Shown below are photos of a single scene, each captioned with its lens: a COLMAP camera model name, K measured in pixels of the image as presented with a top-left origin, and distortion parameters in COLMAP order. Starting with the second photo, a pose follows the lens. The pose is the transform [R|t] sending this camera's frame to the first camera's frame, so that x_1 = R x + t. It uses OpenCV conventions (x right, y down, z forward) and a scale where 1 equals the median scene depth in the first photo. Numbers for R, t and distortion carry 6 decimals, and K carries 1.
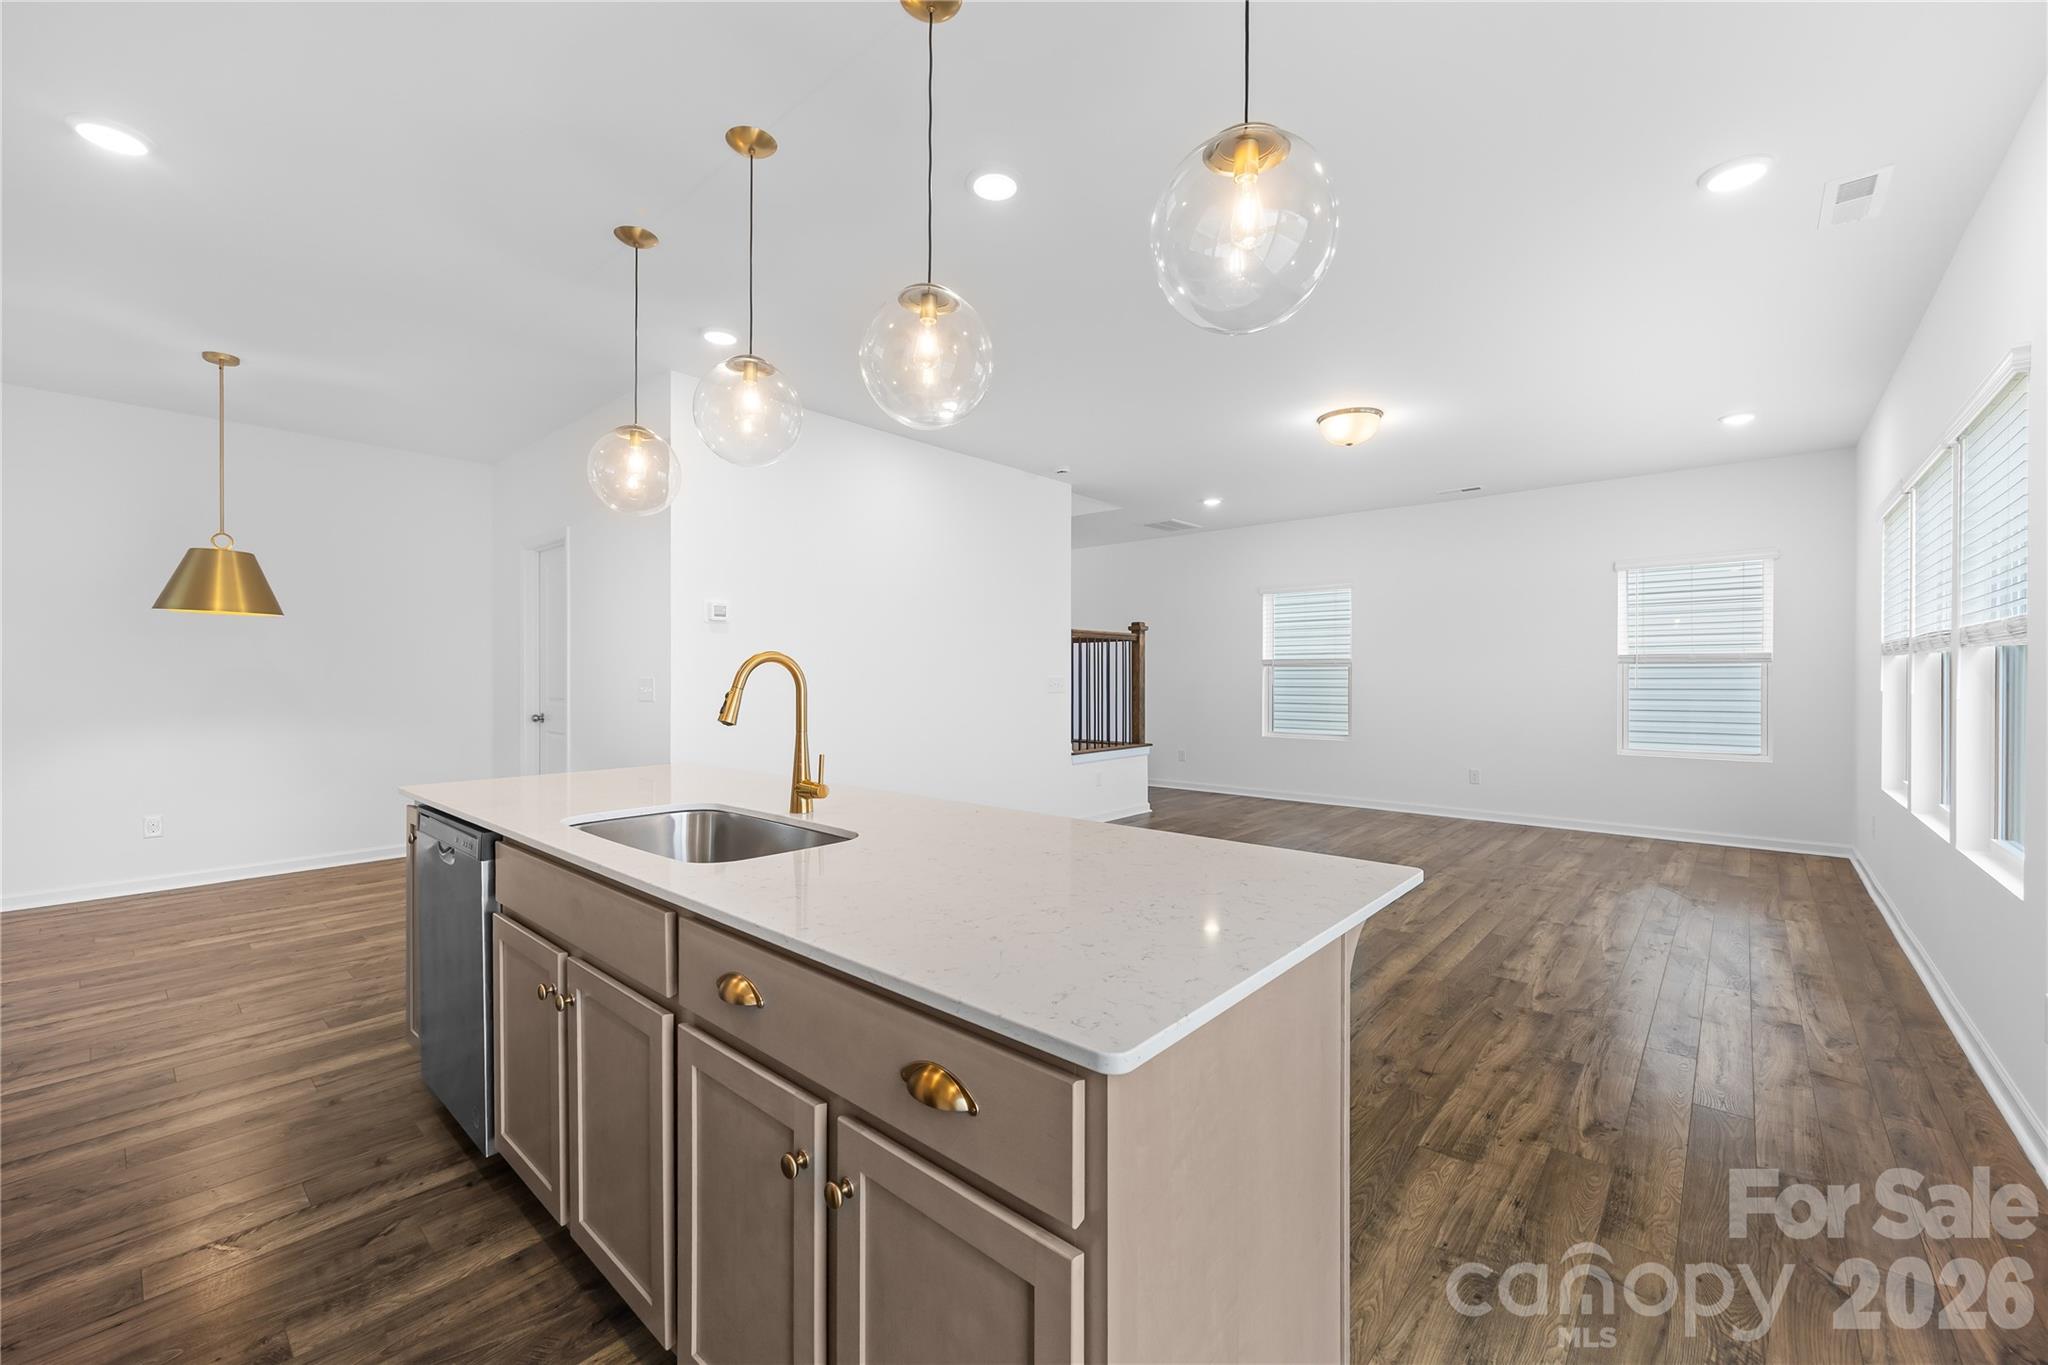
lens RADIAL K [[804.5, 0, 993.3], [0, 804.5, 684.0], [0, 0, 1]] dist [-0.006042, 0.001385]
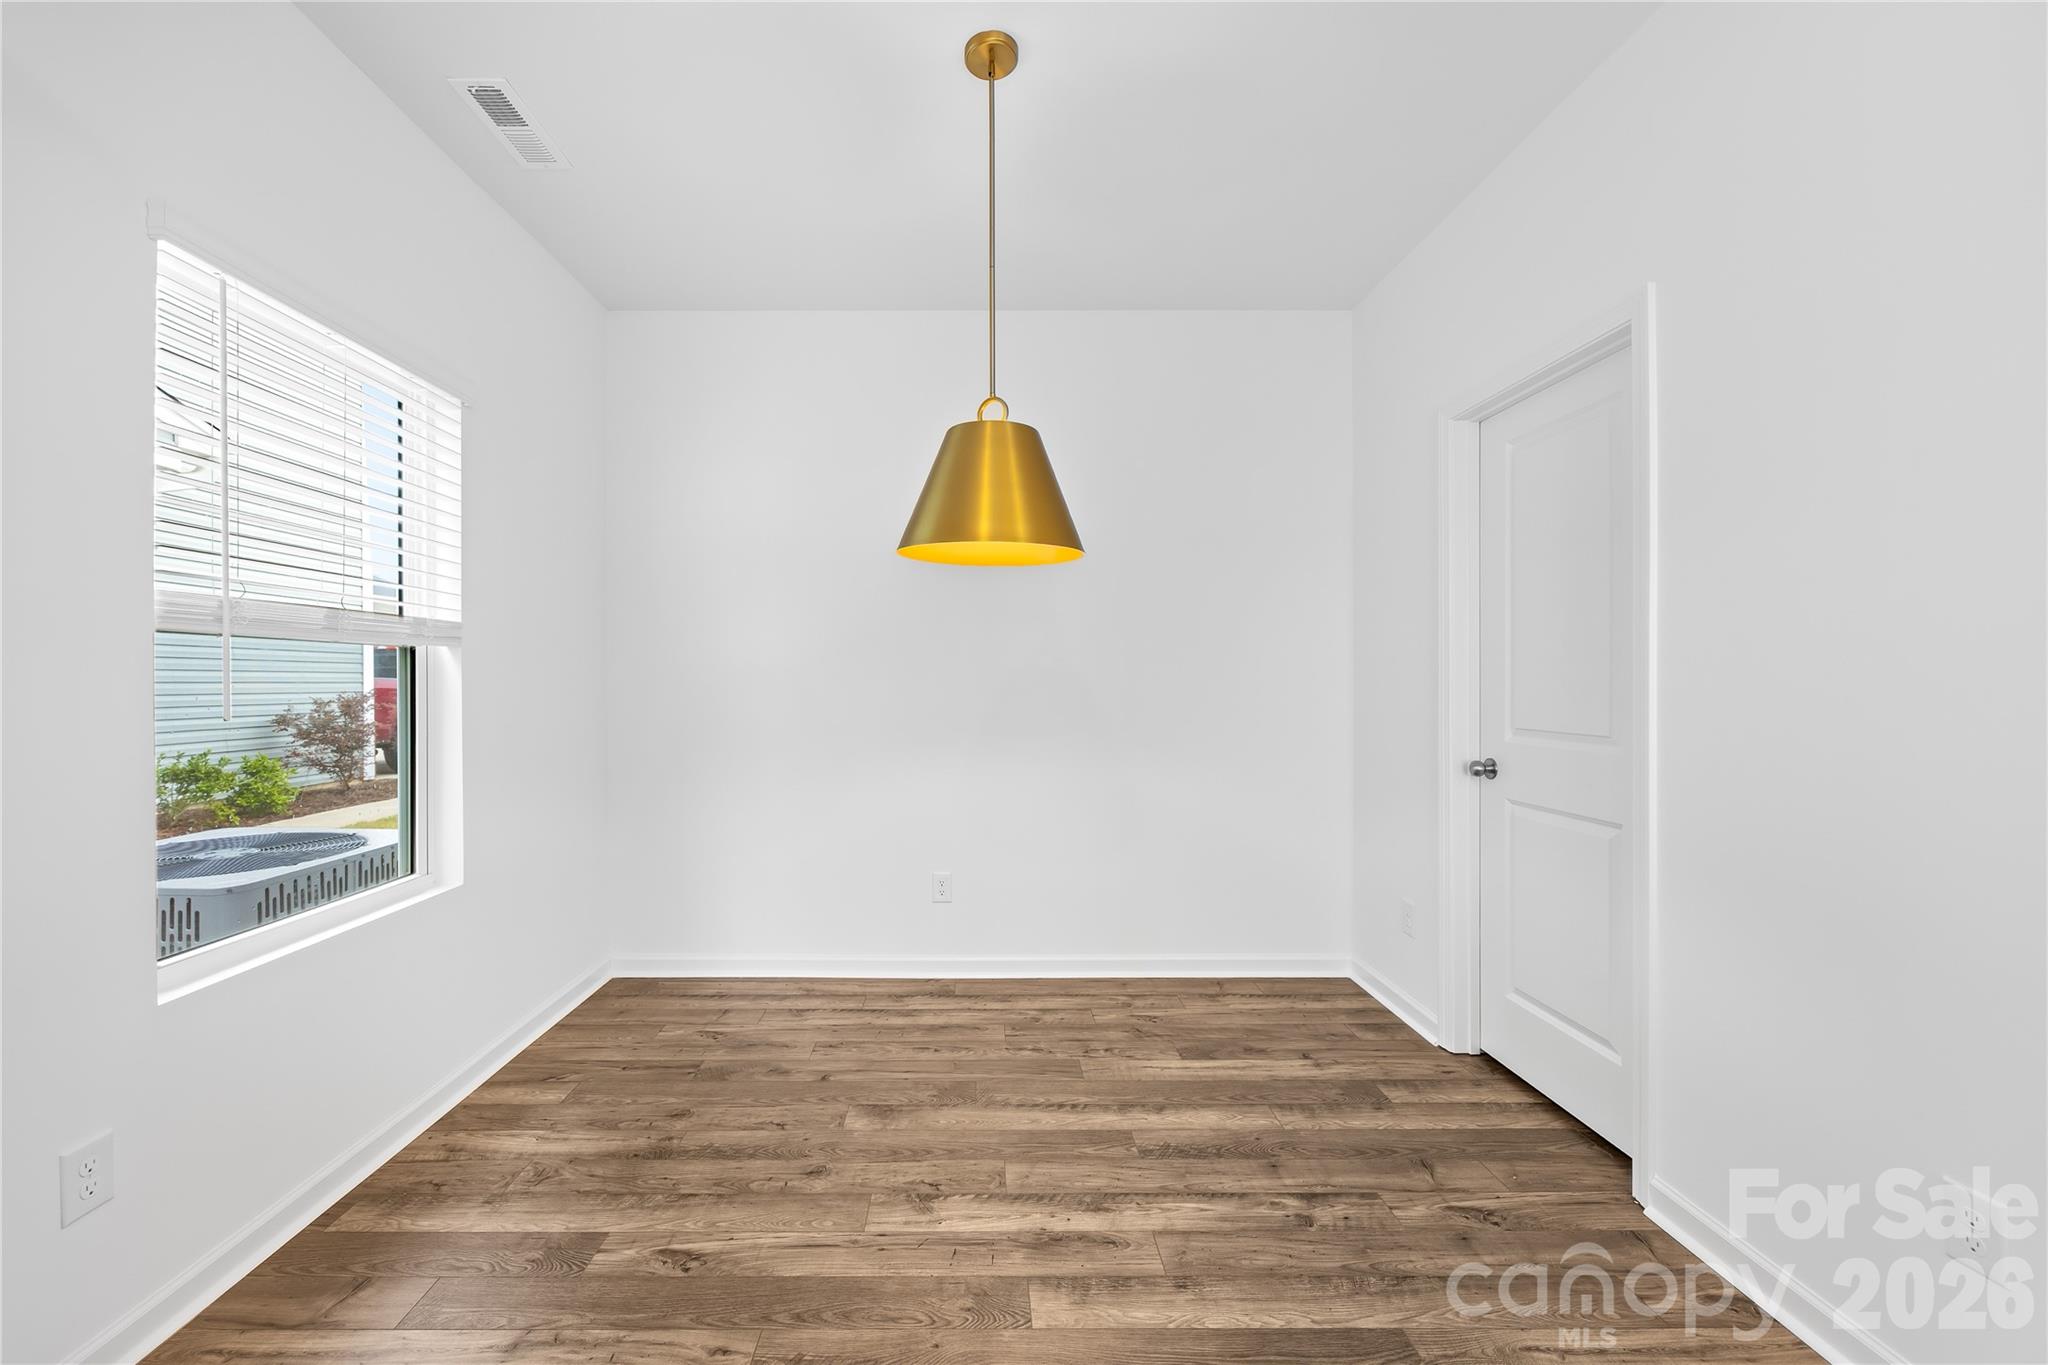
lens RADIAL K [[804.5, 0, 921.2], [0, 804.5, 679.5], [0, 0, 1]] dist [-0.006042, 0.001385]
pose [[0.657820, -0.003487, -0.753167, -0.607560], [-0.008219, 0.999897, -0.011808, -0.002323], [0.753130, 0.013957, 0.657723, 0.631765]]
